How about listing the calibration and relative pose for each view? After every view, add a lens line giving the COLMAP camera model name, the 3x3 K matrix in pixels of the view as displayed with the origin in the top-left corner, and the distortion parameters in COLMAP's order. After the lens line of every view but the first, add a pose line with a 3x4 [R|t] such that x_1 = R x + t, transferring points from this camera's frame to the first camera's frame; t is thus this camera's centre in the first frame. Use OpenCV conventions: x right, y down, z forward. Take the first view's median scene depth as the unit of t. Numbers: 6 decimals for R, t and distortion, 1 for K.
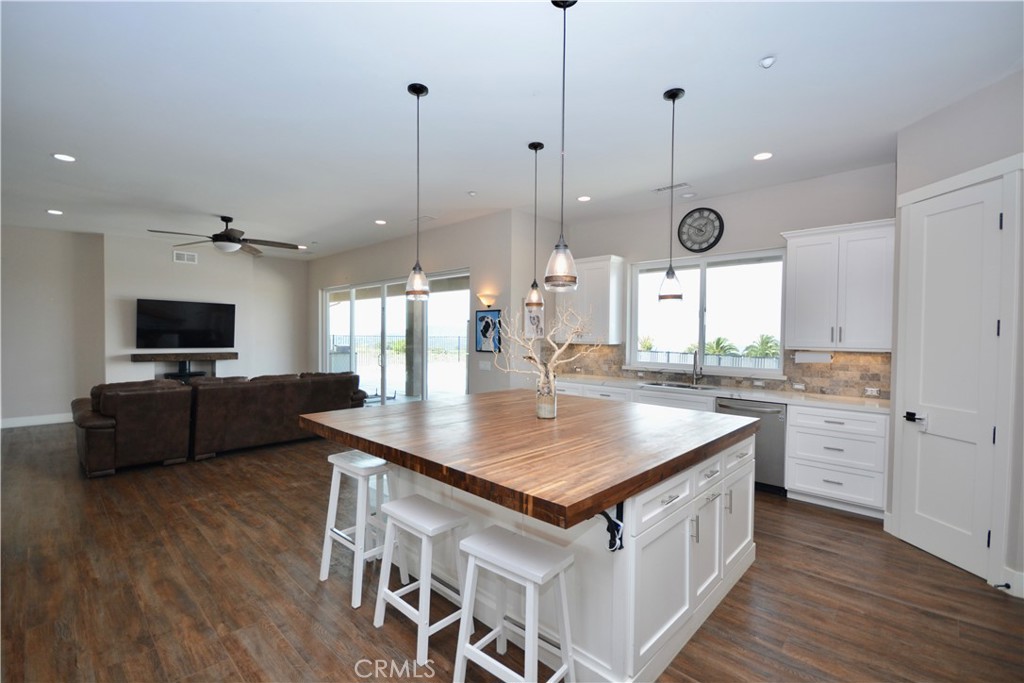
lens RADIAL K [[447.4, 0, 507.4], [0, 447.4, 344.6], [0, 0, 1]] dist [0.020215, -0.019499]
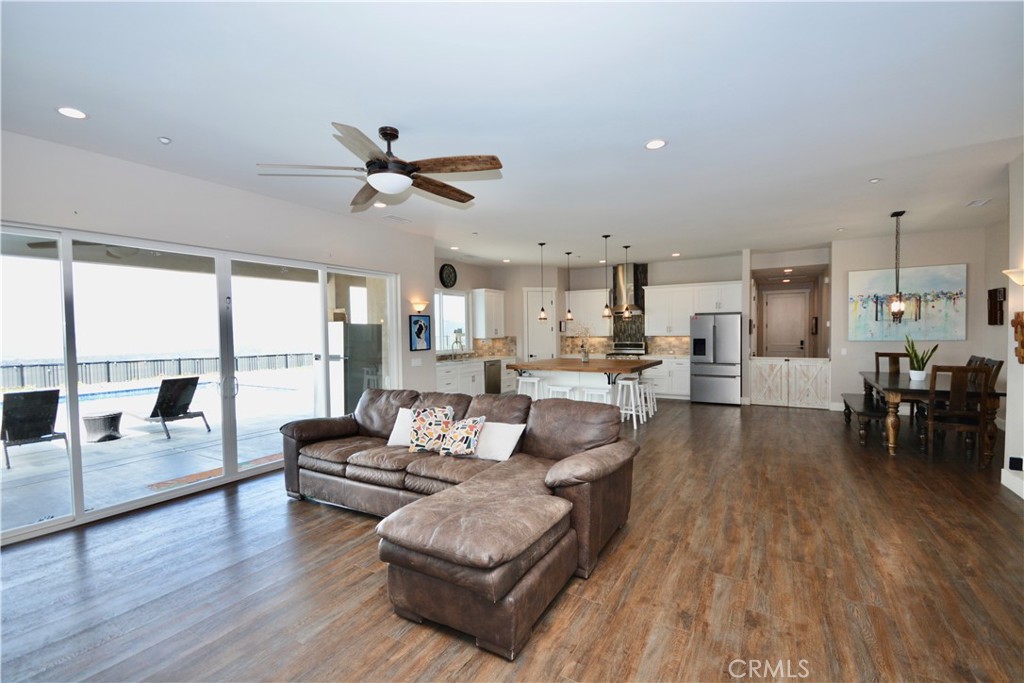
lens RADIAL K [[447.4, 0, 507.4], [0, 447.4, 344.6], [0, 0, 1]] dist [0.020215, -0.019499]
pose [[-0.227767, -0.040274, 0.972882, -1.436672], [0.028324, 0.998447, 0.047963, -0.057305], [-0.973304, 0.038481, -0.226273, 1.202010]]
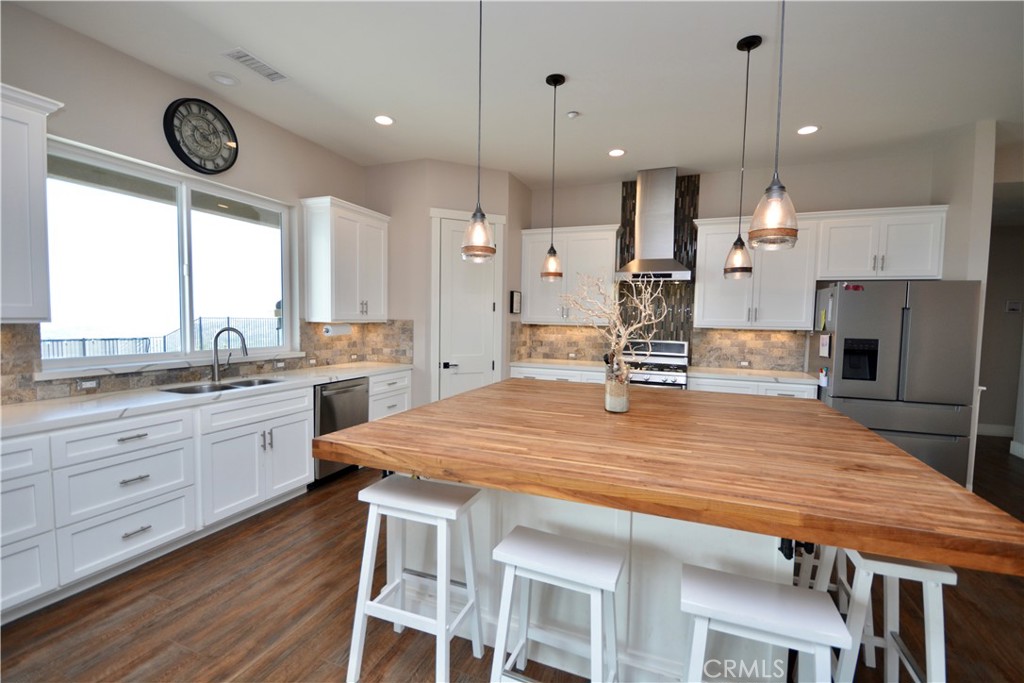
lens RADIAL K [[447.4, 0, 507.4], [0, 447.4, 344.6], [0, 0, 1]] dist [0.020215, -0.019499]
pose [[-0.379051, -0.075070, 0.922326, -0.340252], [-0.007458, 0.996919, 0.078076, -0.017592], [-0.925346, 0.022716, -0.378443, 0.859076]]
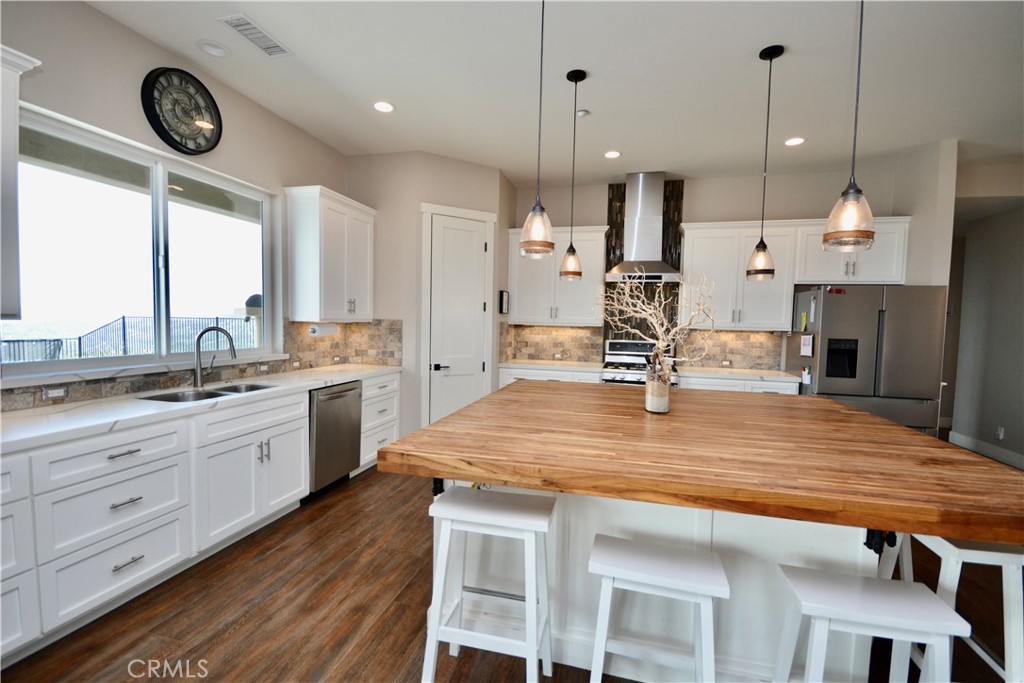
lens RADIAL K [[447.4, 0, 507.4], [0, 447.4, 344.6], [0, 0, 1]] dist [0.020215, -0.019499]
pose [[-0.490201, -0.071665, 0.868658, -0.279025], [-0.014291, 0.997141, 0.074200, -0.014183], [-0.871492, 0.023959, -0.489824, 0.940019]]
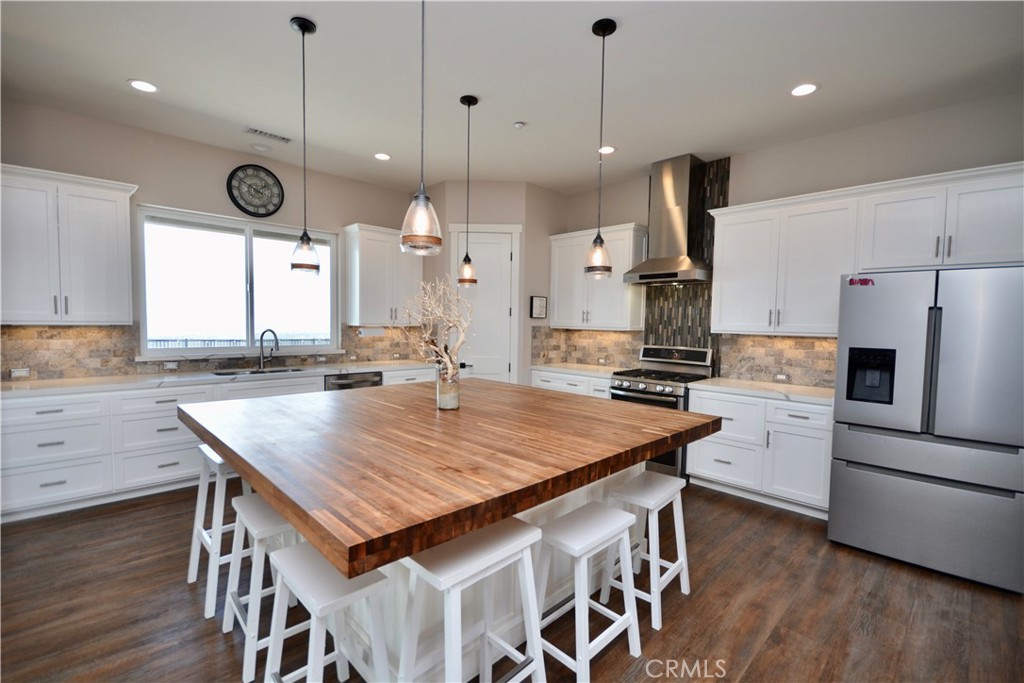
lens RADIAL K [[447.4, 0, 507.4], [0, 447.4, 344.6], [0, 0, 1]] dist [0.020215, -0.019499]
pose [[0.027398, -0.066521, 0.997409, -0.449367], [0.000909, 0.997785, 0.066522, -0.016463], [-0.999624, -0.000915, 0.027397, 0.495645]]
